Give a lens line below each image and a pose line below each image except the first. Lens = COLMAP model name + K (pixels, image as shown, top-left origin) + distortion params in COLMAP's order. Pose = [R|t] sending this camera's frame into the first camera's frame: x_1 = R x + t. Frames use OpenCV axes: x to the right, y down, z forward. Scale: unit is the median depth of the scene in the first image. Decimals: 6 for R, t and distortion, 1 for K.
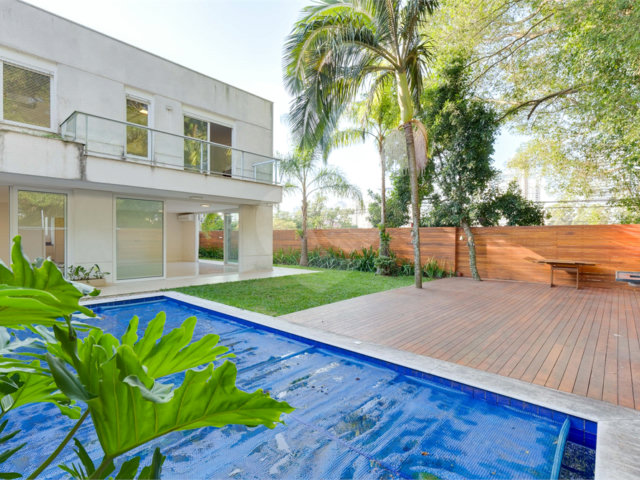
lens RADIAL K [[329.8, 0, 320.0], [0, 329.8, 240.0], [0, 0, 1]] dist [0.000348, 0.000029]
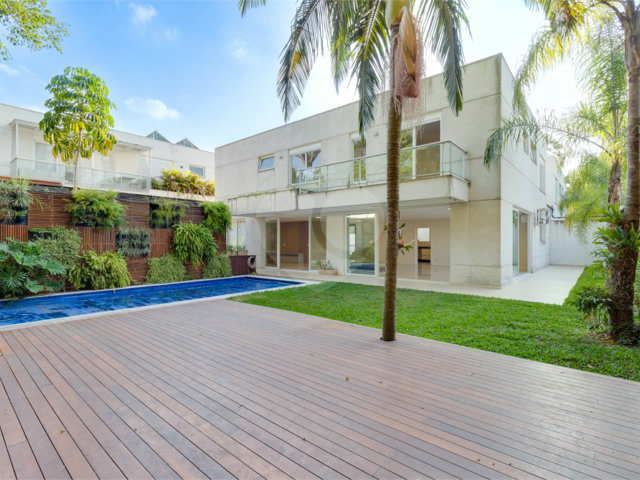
lens RADIAL K [[329.8, 0, 320.0], [0, 329.8, 240.0], [0, 0, 1]] dist [0.000348, 0.000029]
pose [[0.019200, -0.014364, -0.999712, 0.719354], [-0.012337, 0.999817, -0.014602, 0.000585], [0.999740, 0.012614, 0.019019, 0.779643]]
